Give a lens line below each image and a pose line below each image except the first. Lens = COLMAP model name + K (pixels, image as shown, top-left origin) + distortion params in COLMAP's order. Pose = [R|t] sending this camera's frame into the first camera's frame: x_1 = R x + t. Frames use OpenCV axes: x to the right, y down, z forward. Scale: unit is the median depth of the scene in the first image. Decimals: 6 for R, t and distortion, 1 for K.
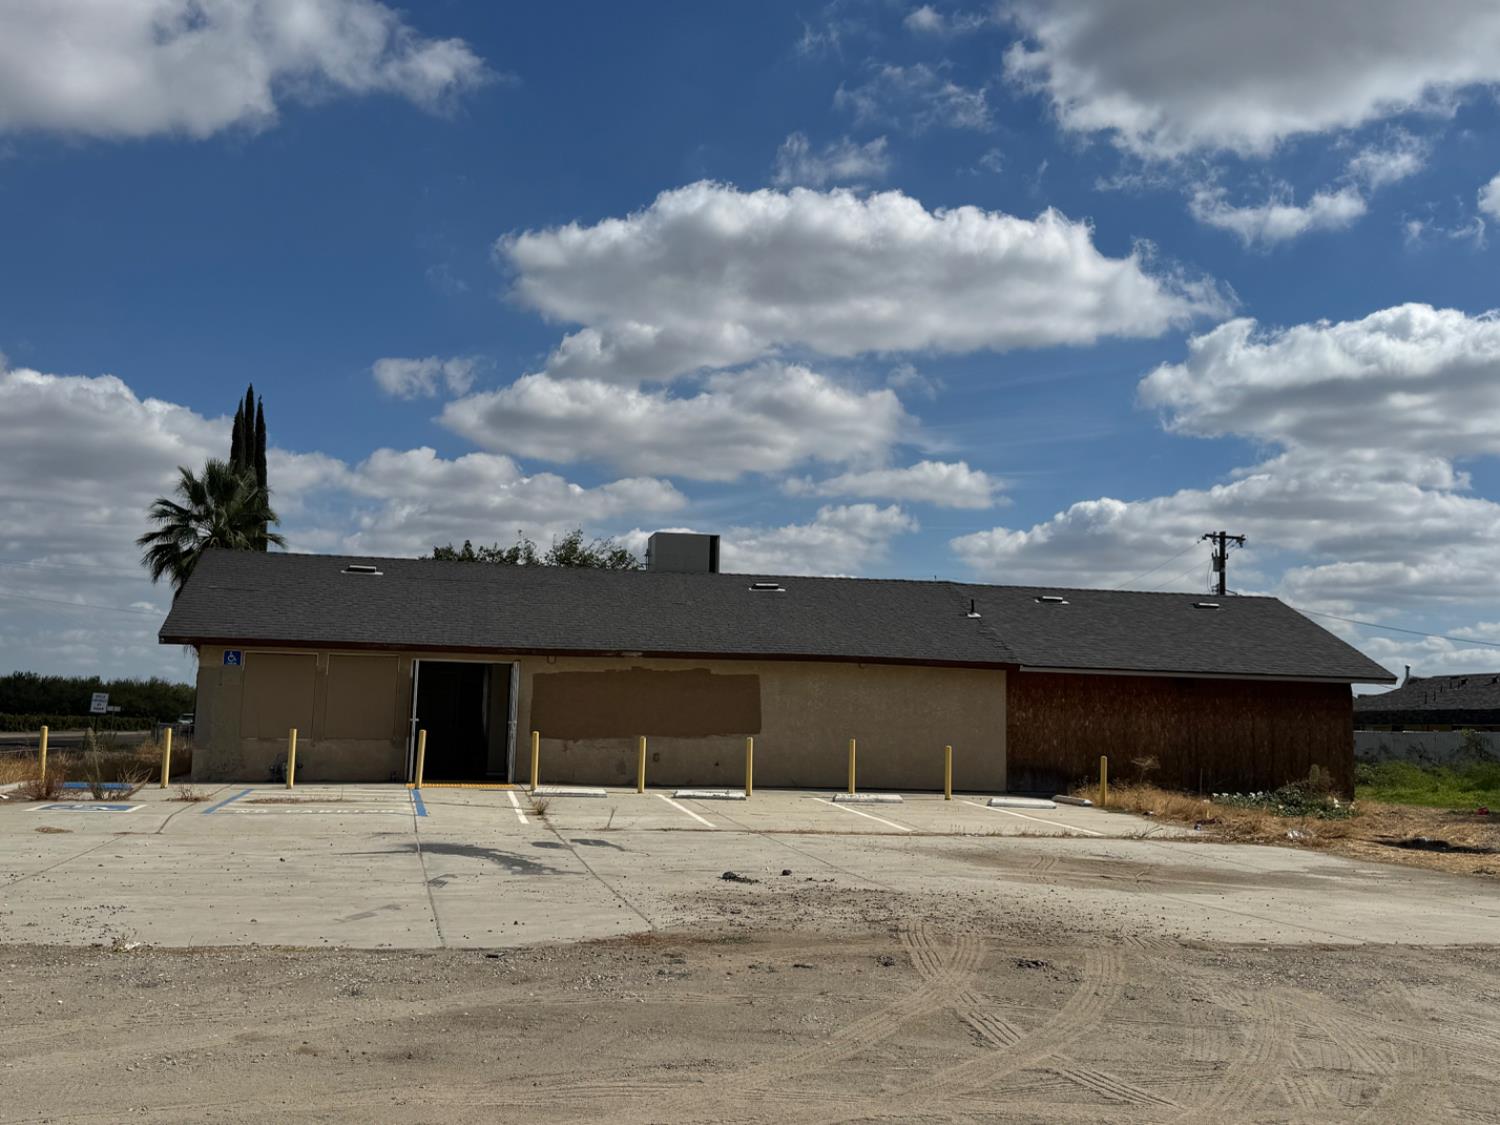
lens RADIAL K [[1501.0, 0, 750.0], [0, 1501.0, 562.5], [0, 0, 1]] dist [0.101500, -0.176716]
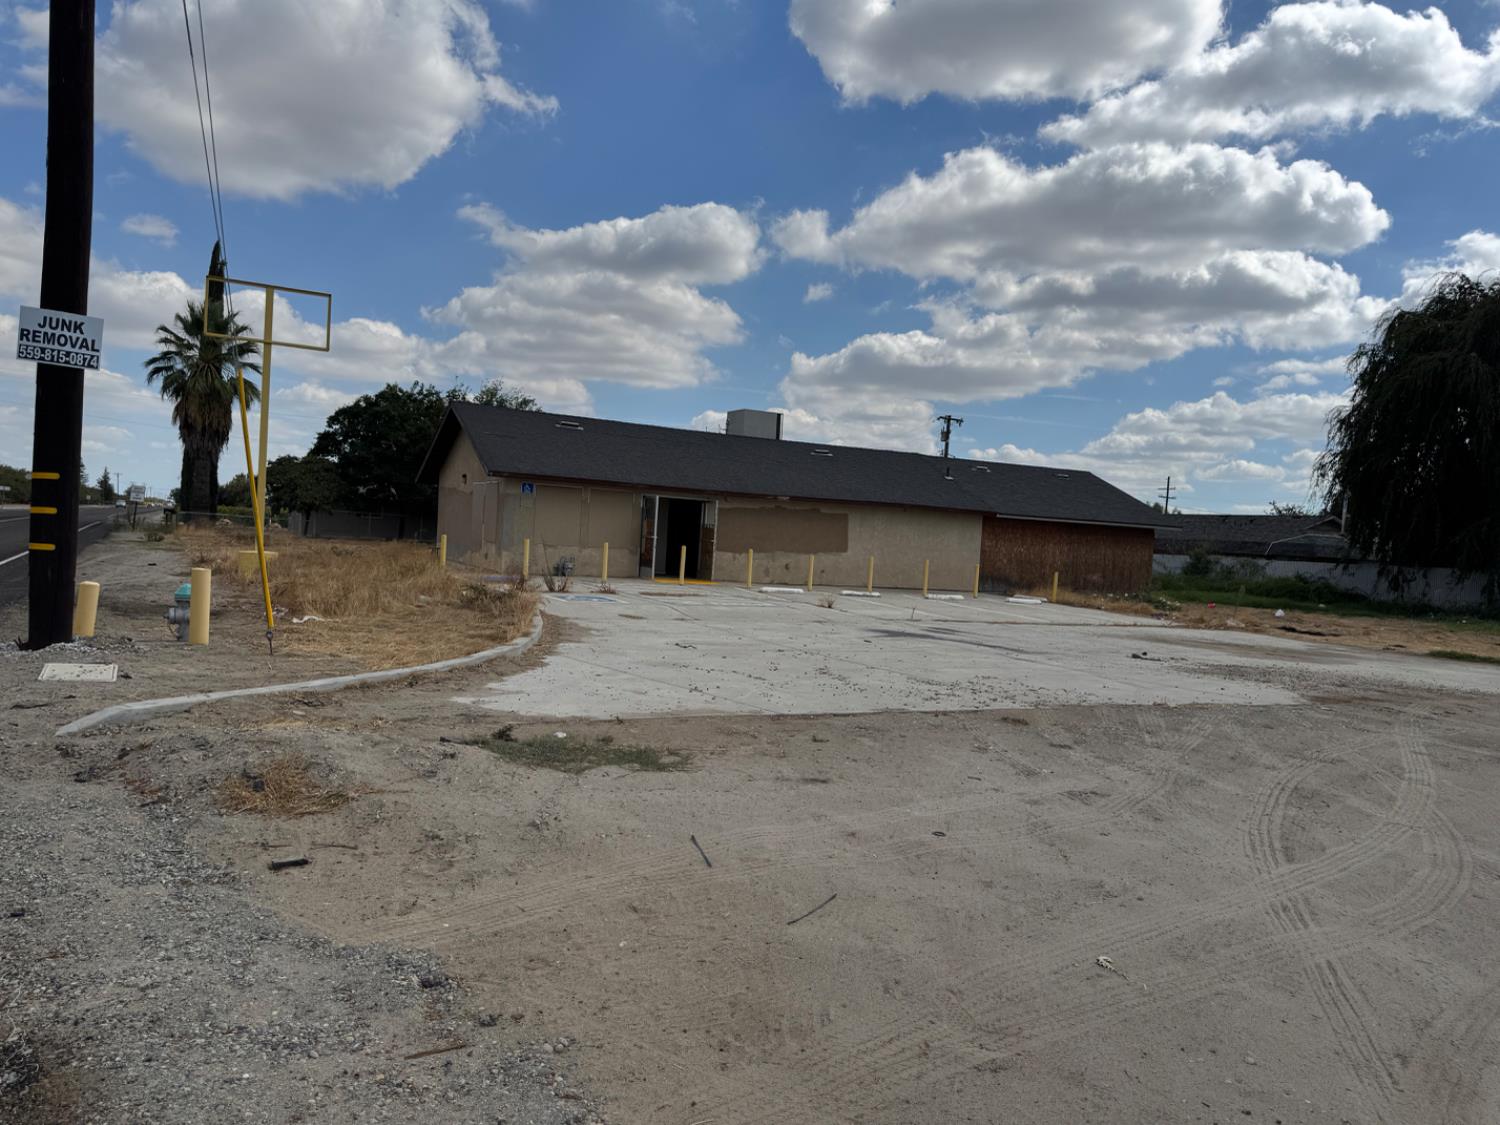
lens RADIAL K [[1097.7, 0, 753.7], [0, 1097.7, 581.9], [0, 0, 1]] dist [0.028660, -0.049336]
pose [[0.956429, 0.021630, 0.291162, -0.427356], [-0.068148, 0.986245, 0.150588, -0.017290], [-0.283900, -0.163869, 0.944747, -0.022260]]
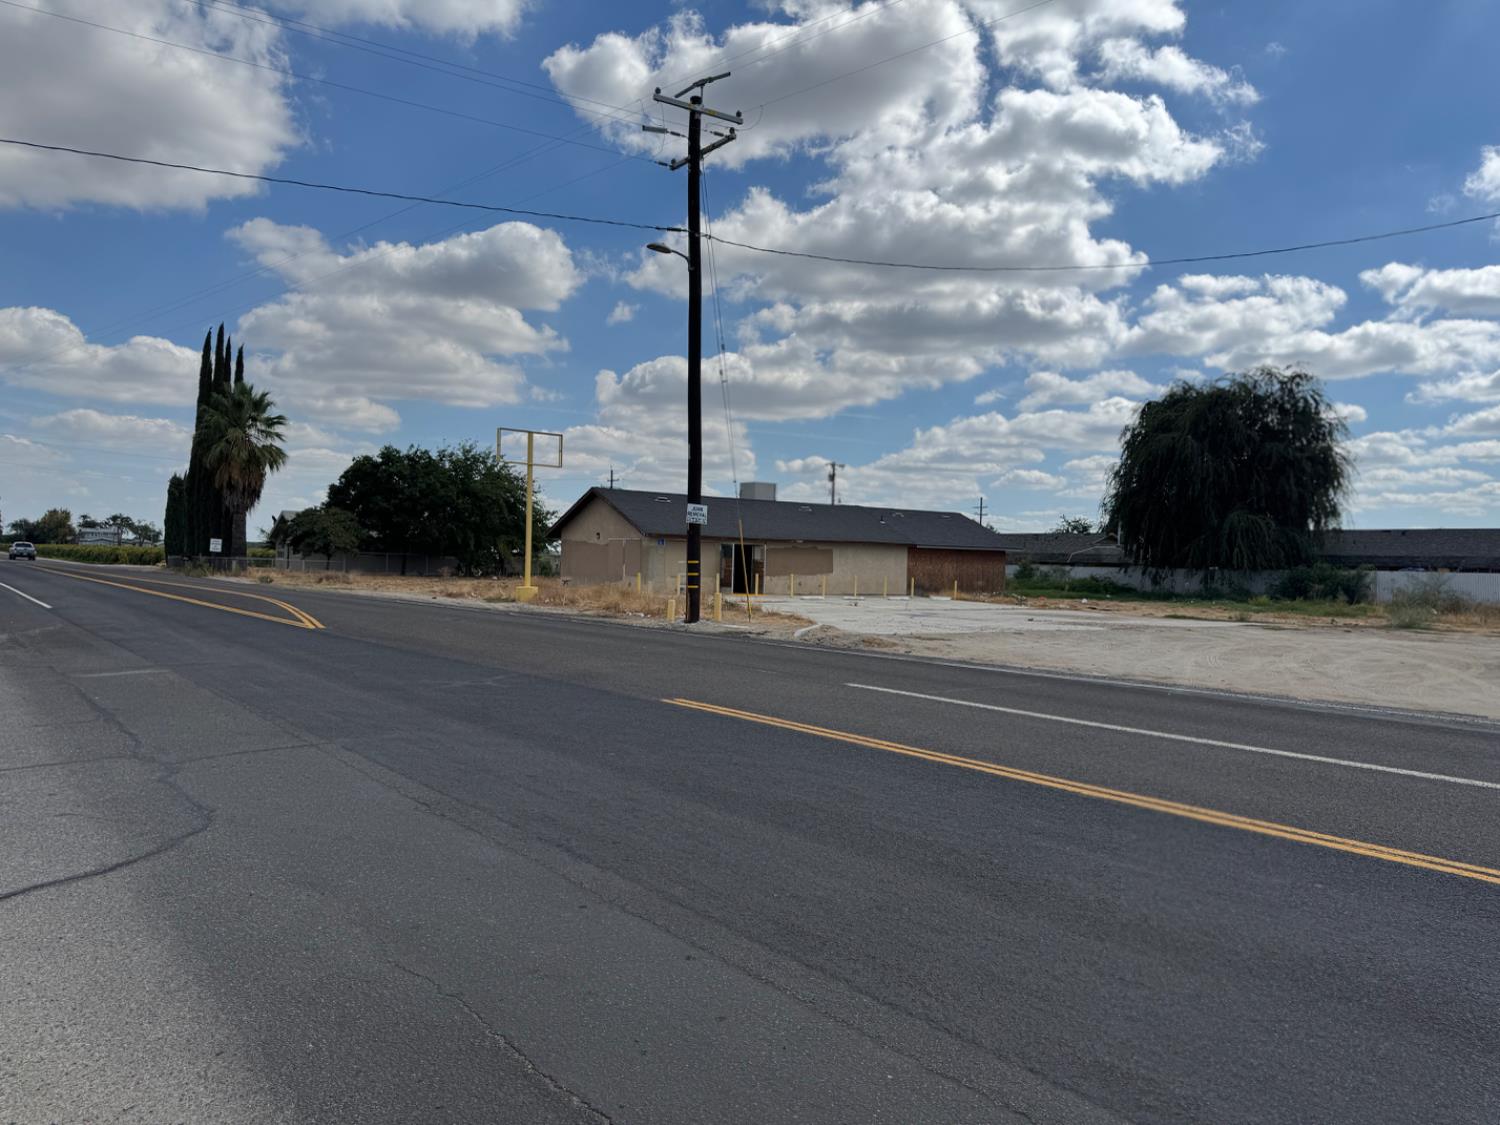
lens RADIAL K [[1097.7, 0, 753.7], [0, 1097.7, 581.9], [0, 0, 1]] dist [0.028660, -0.049336]
pose [[0.893681, -0.009639, 0.448600, -0.946753], [-0.052922, 0.990527, 0.126712, -0.093618], [-0.445572, -0.136981, 0.884705, -0.532759]]
